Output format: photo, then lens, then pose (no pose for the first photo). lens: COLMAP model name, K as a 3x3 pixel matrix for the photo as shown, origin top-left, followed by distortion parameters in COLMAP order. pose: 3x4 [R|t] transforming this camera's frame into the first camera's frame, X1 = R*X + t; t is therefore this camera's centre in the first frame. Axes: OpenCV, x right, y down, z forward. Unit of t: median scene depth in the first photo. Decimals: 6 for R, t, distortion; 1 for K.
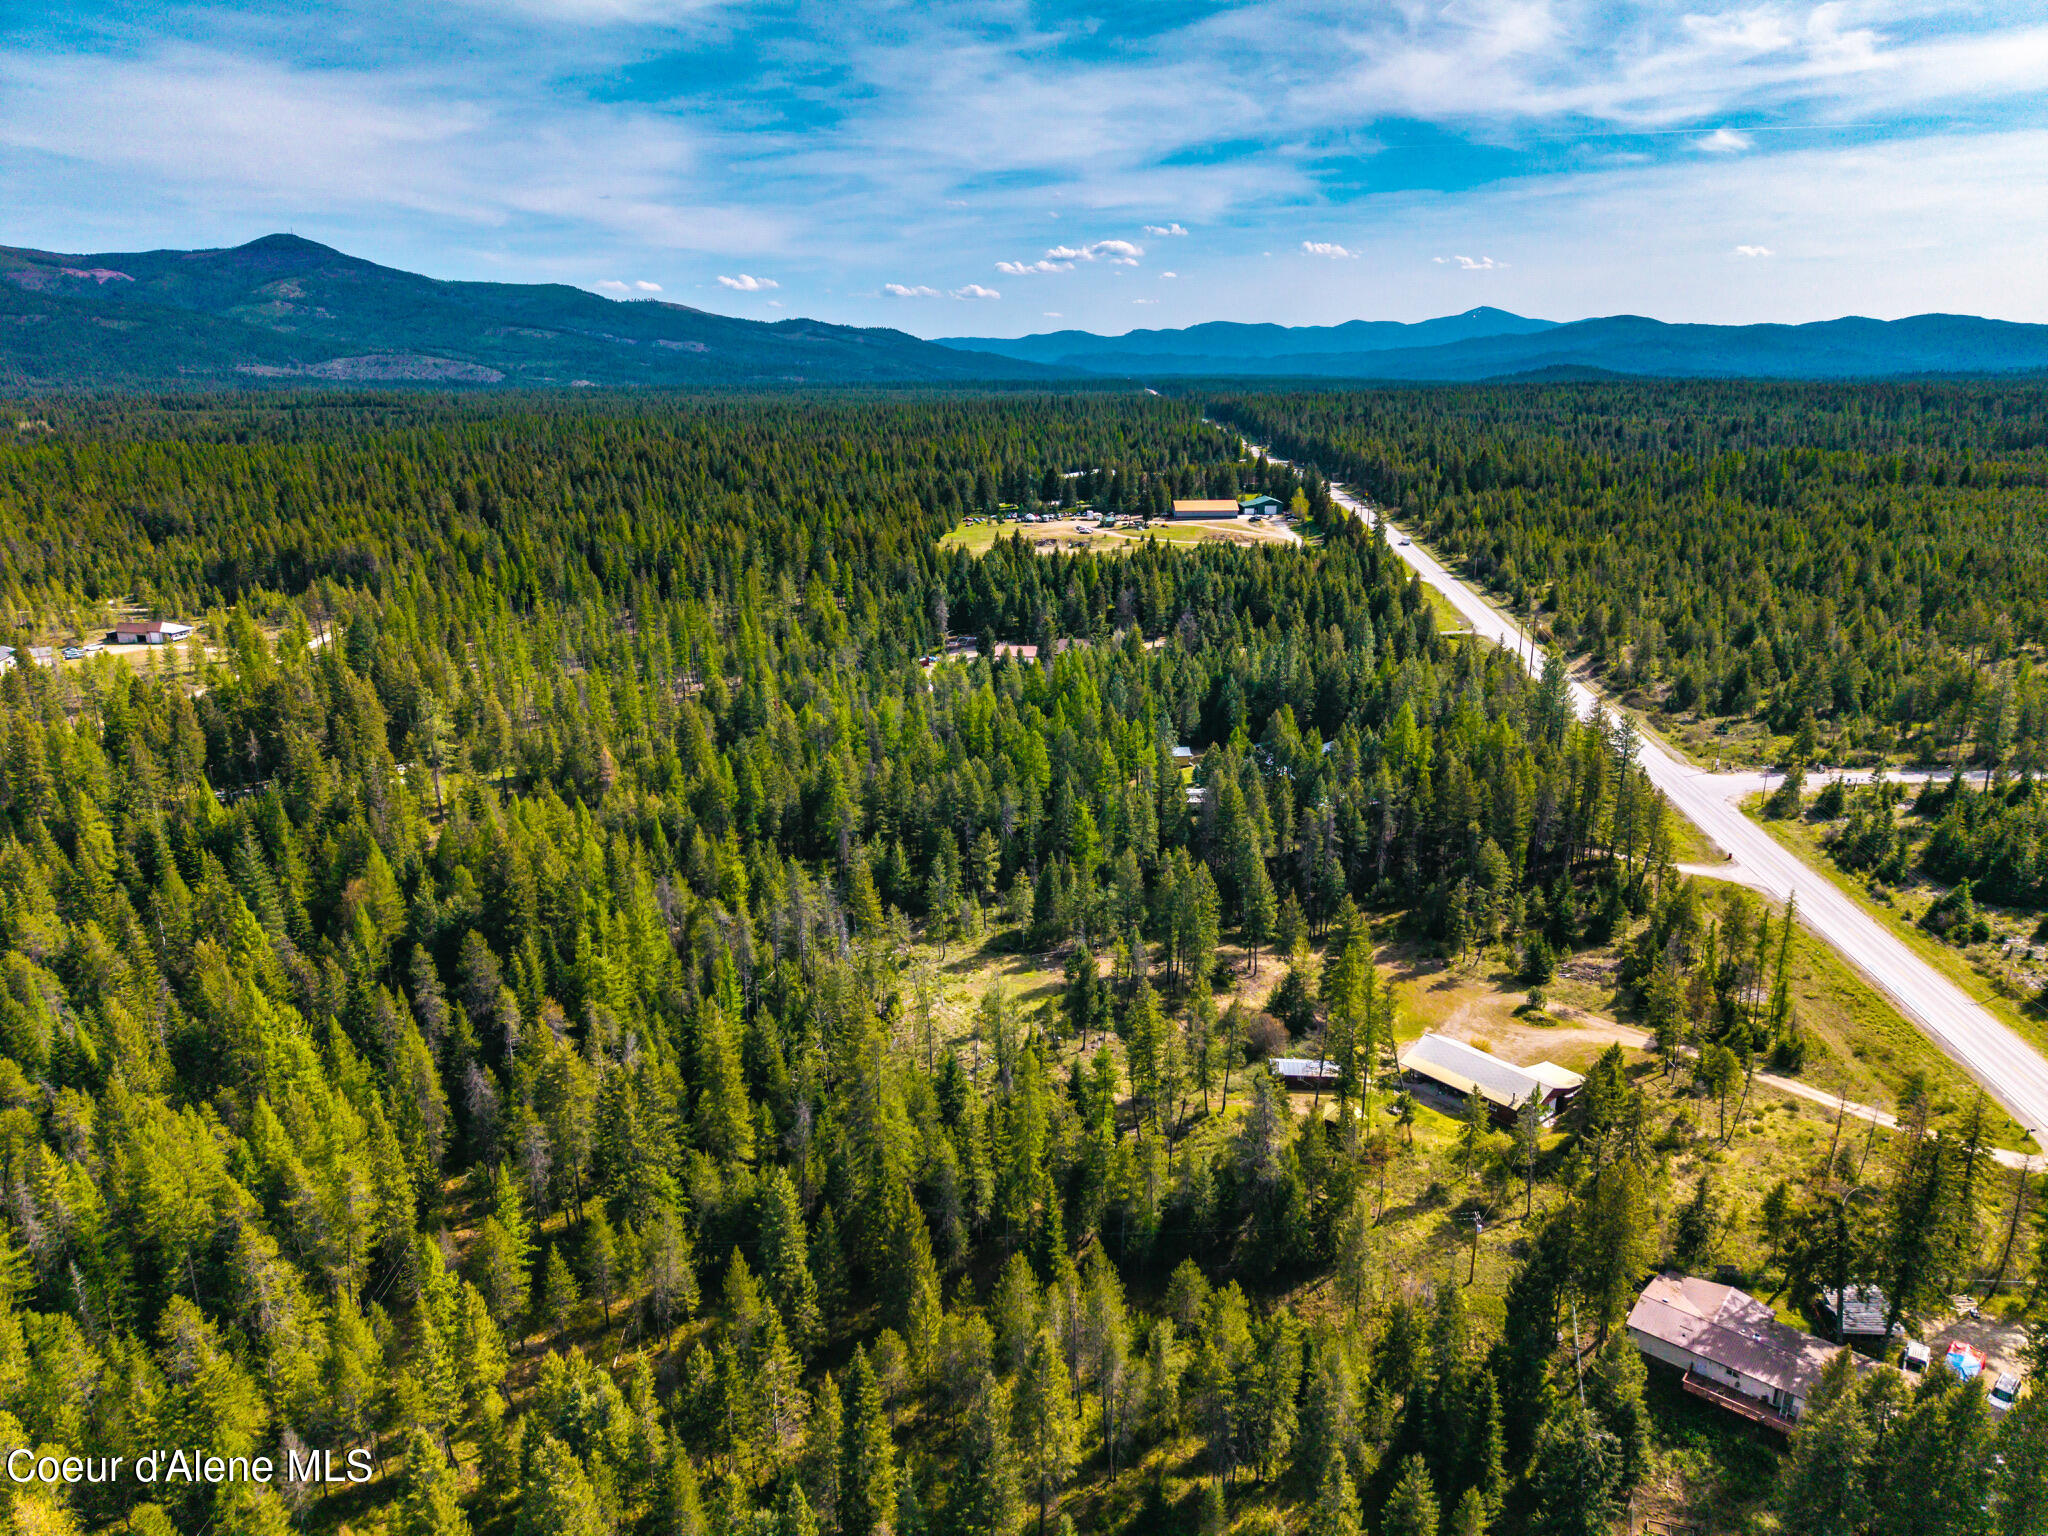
lens RADIAL K [[1363.1, 0, 1028.2], [0, 1363.1, 780.9], [0, 0, 1]] dist [0.015572, -0.010661]
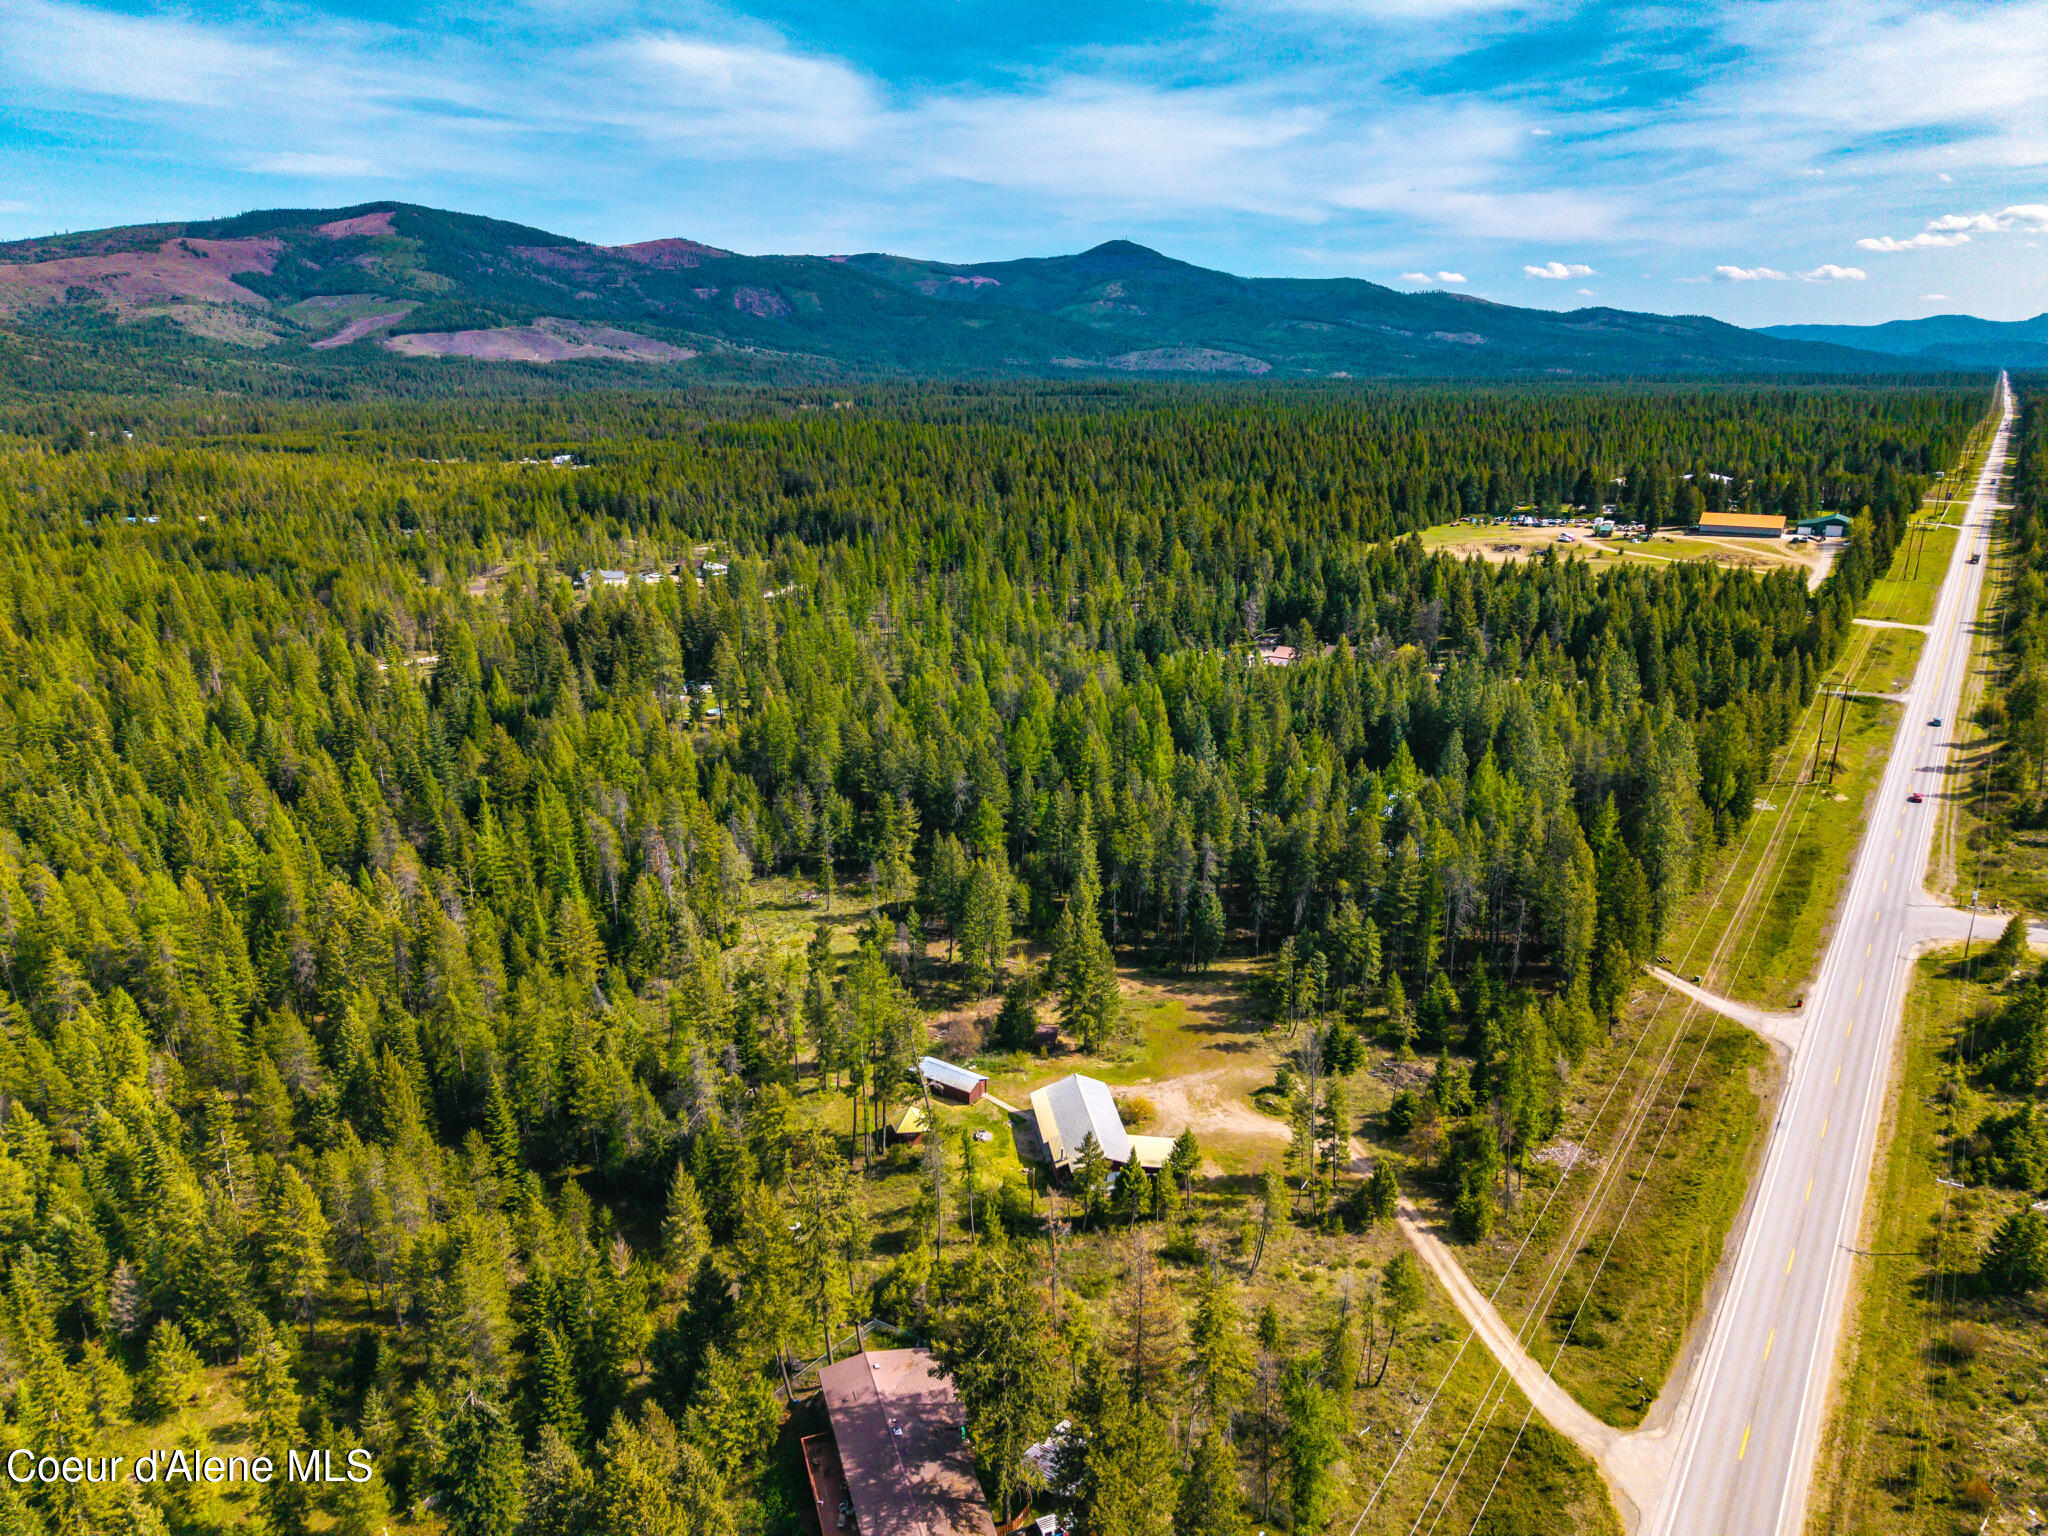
lens RADIAL K [[1363.1, 0, 1028.2], [0, 1363.1, 780.9], [0, 0, 1]] dist [0.015572, -0.010661]
pose [[0.850039, 0.159228, -0.502076, 0.197561], [-0.156733, 0.986498, 0.047501, -0.013444], [0.502861, 0.038314, 0.863518, 0.052682]]
